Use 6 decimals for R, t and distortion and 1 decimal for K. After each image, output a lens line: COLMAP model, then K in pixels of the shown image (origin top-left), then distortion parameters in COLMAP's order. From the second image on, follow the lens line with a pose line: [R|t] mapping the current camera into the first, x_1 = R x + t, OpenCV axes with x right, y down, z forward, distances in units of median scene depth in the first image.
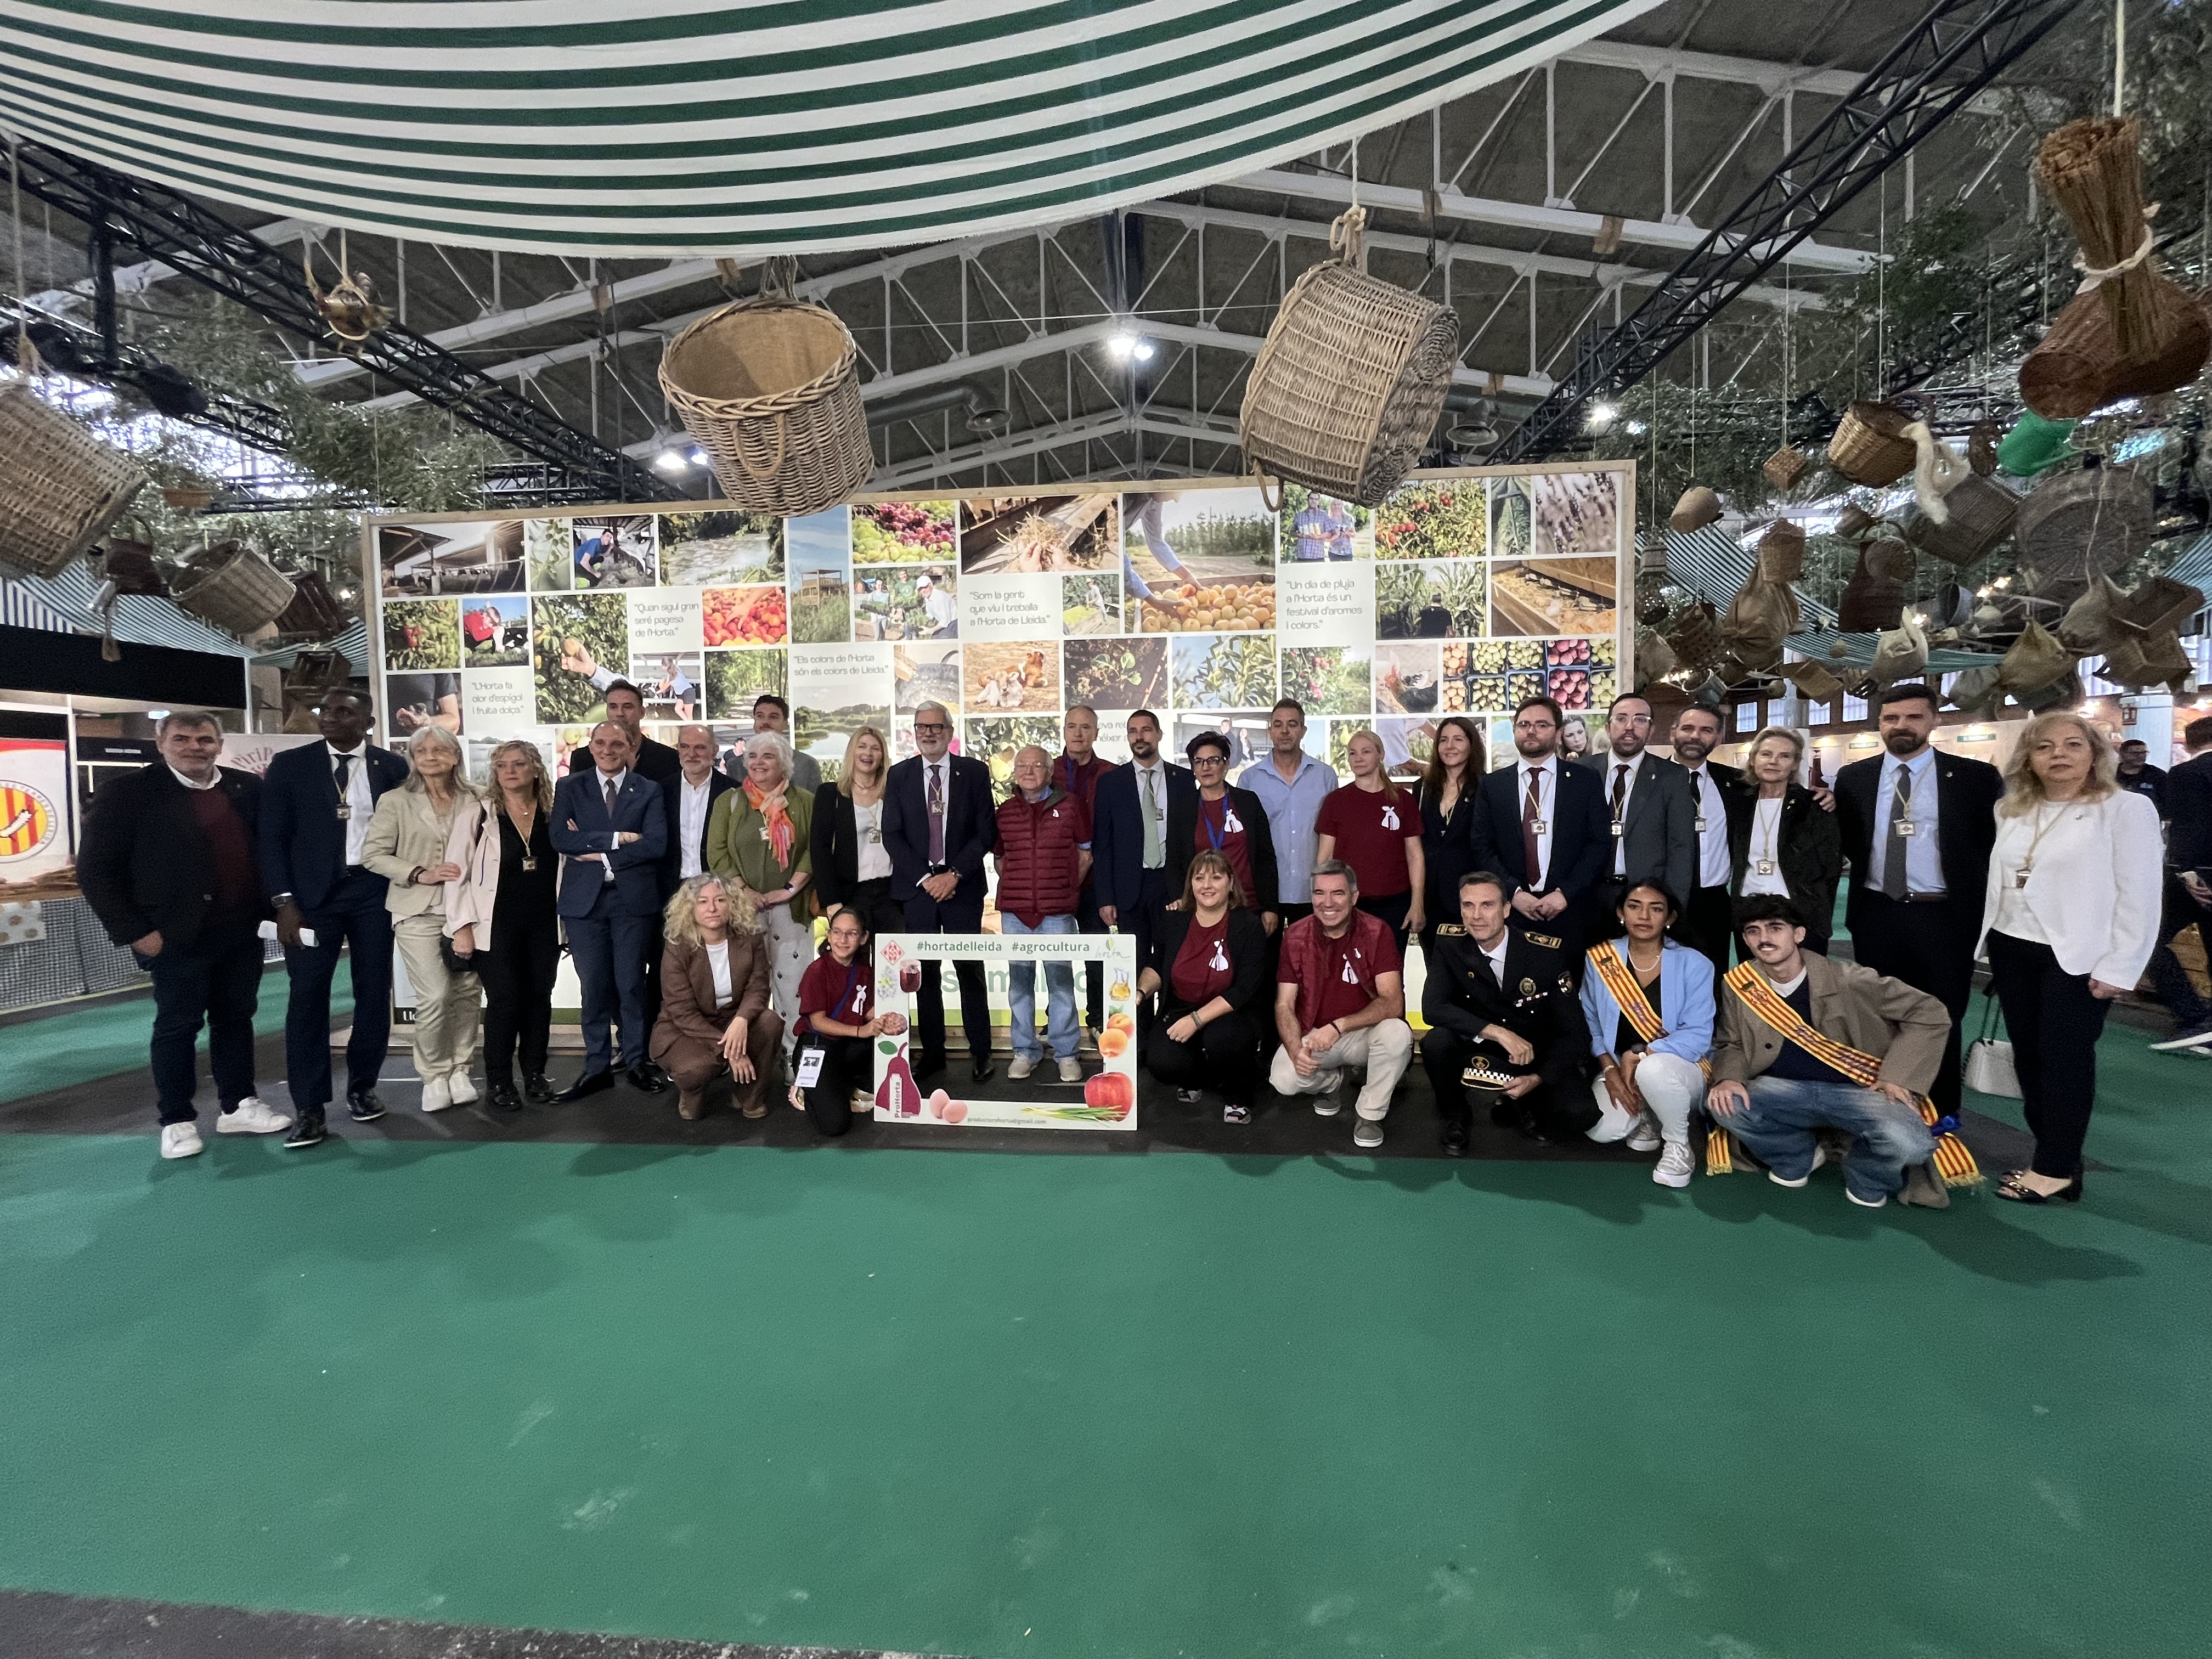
lens RADIAL K [[887.8, 0, 1090.6], [0, 887.8, 826.2], [0, 0, 1]] dist [-0.002630, -0.000560]
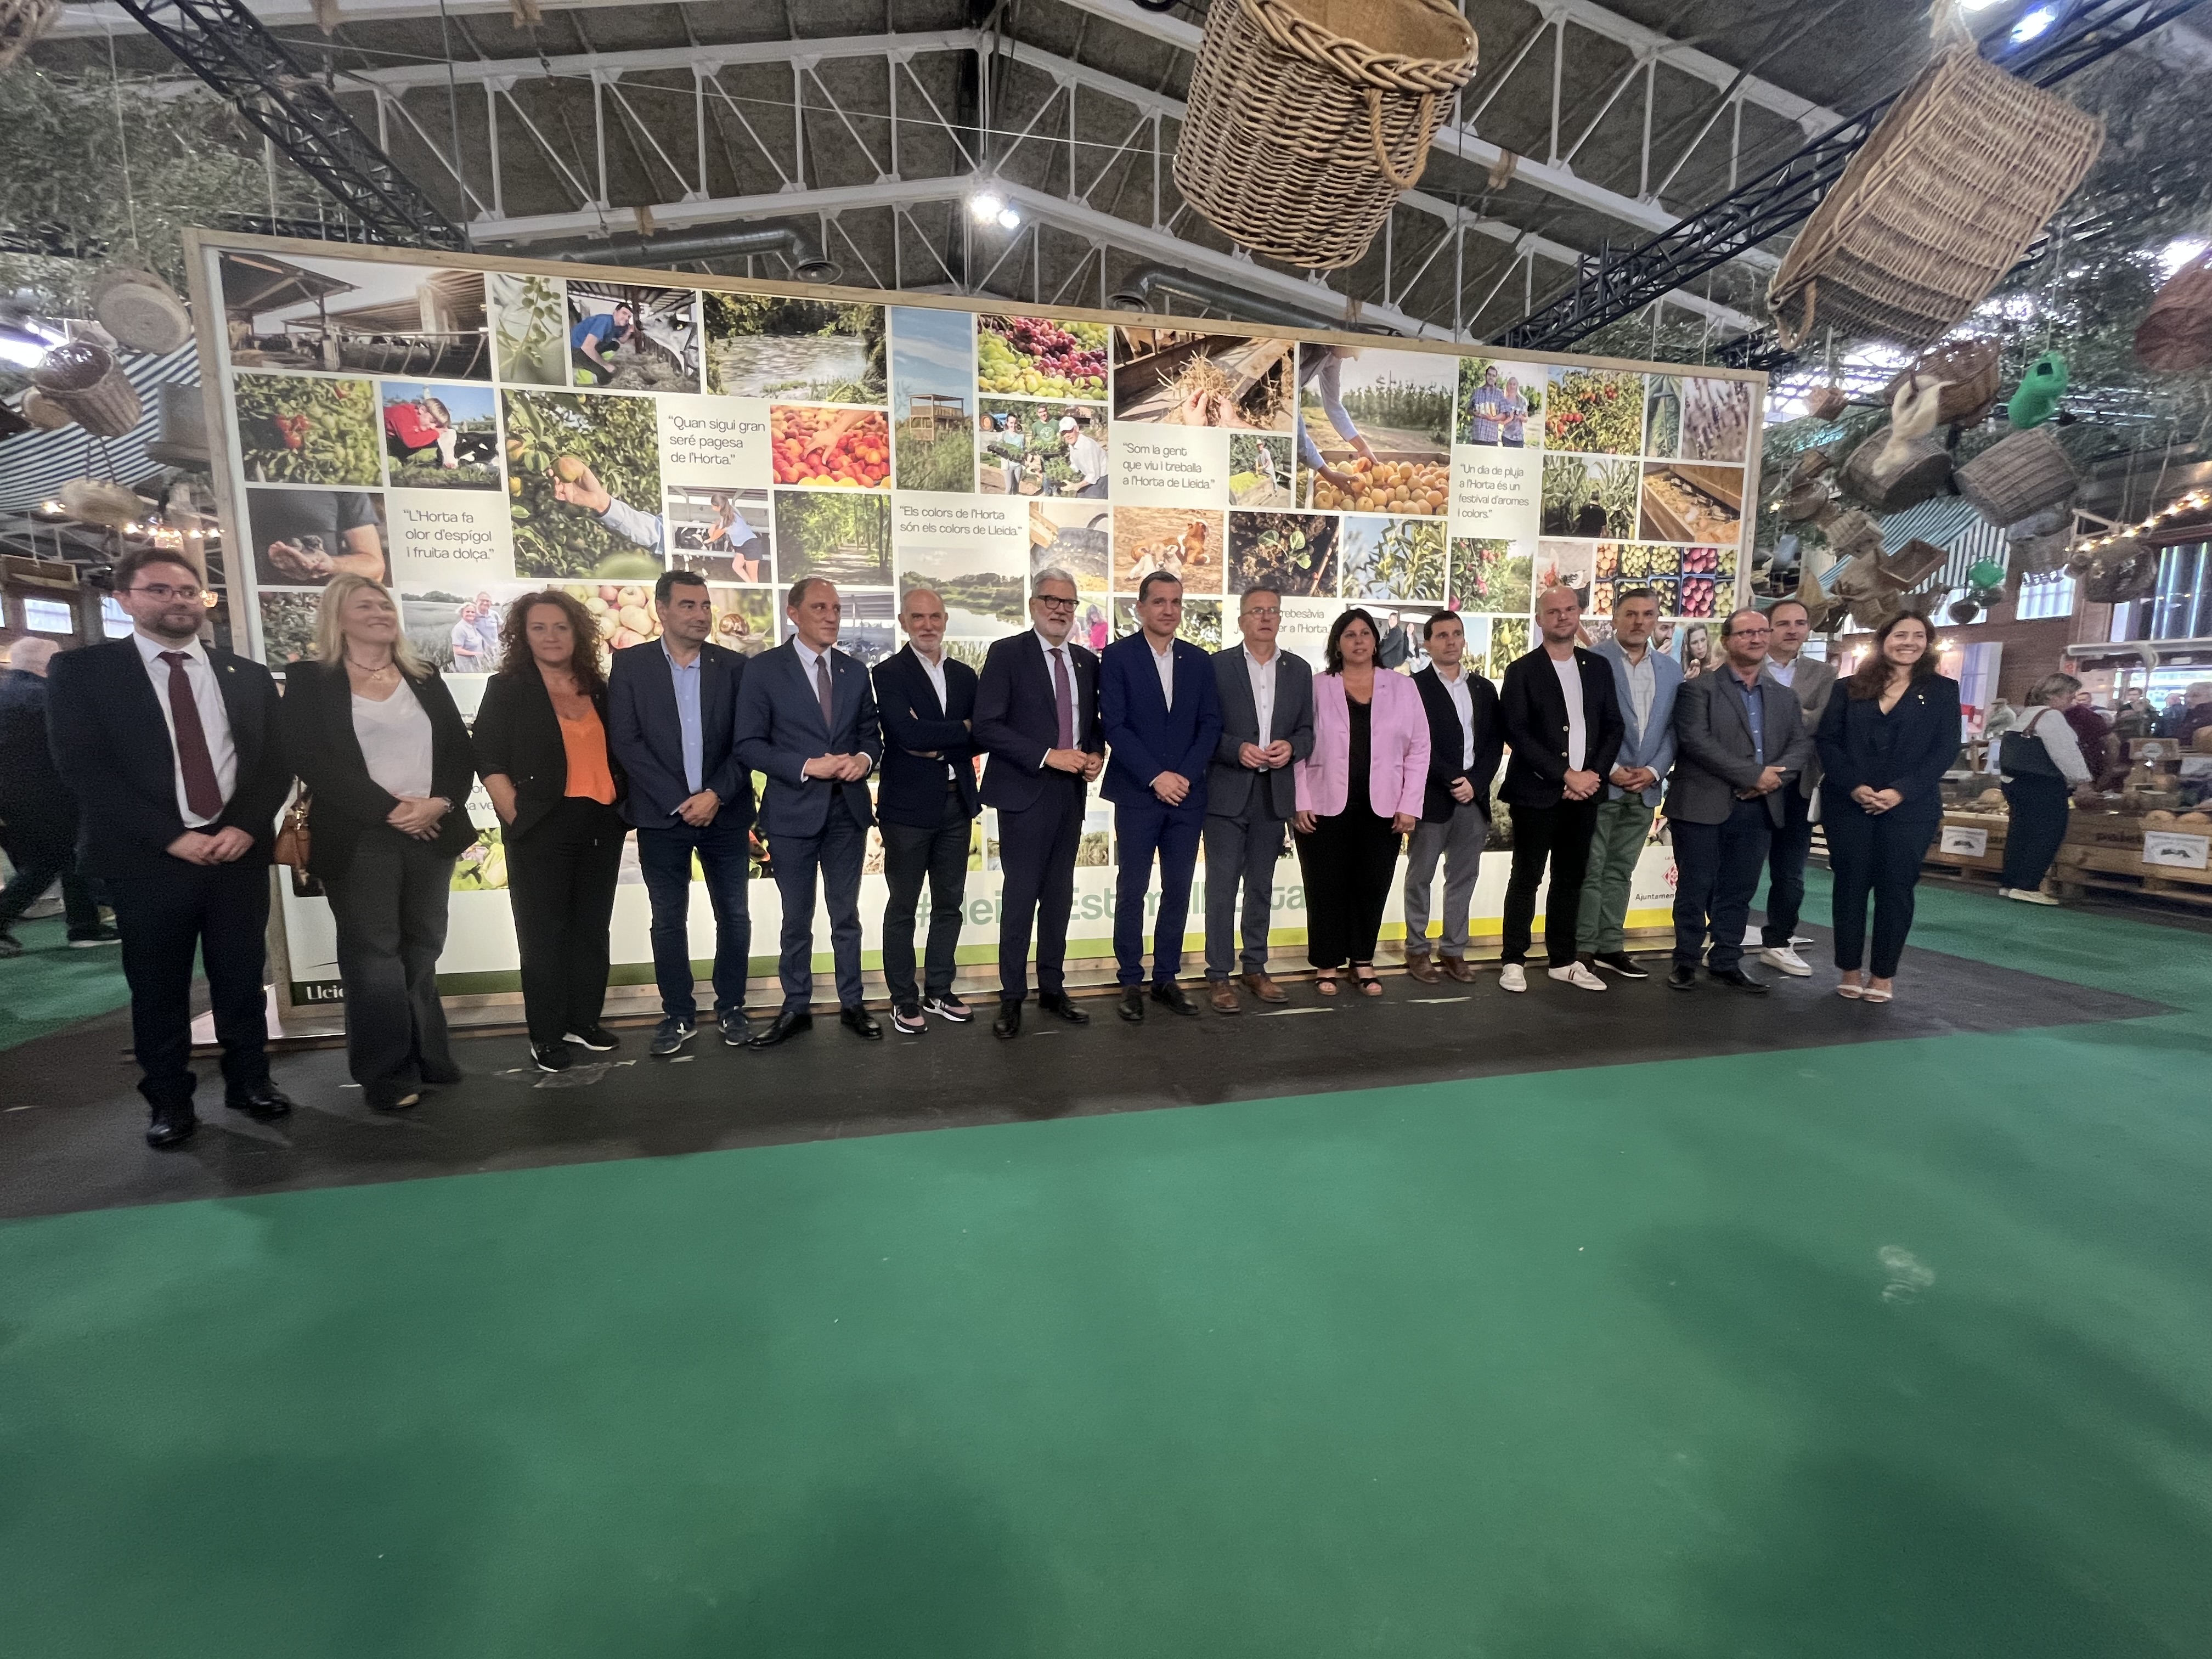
lens RADIAL K [[887.8, 0, 1104.3], [0, 887.8, 825.5], [0, 0, 1]] dist [-0.002630, -0.000560]
pose [[0.960058, -0.020321, 0.279063, -0.391676], [-0.003999, 0.996261, 0.086305, 0.021997], [-0.279773, -0.083974, 0.956387, 0.178102]]
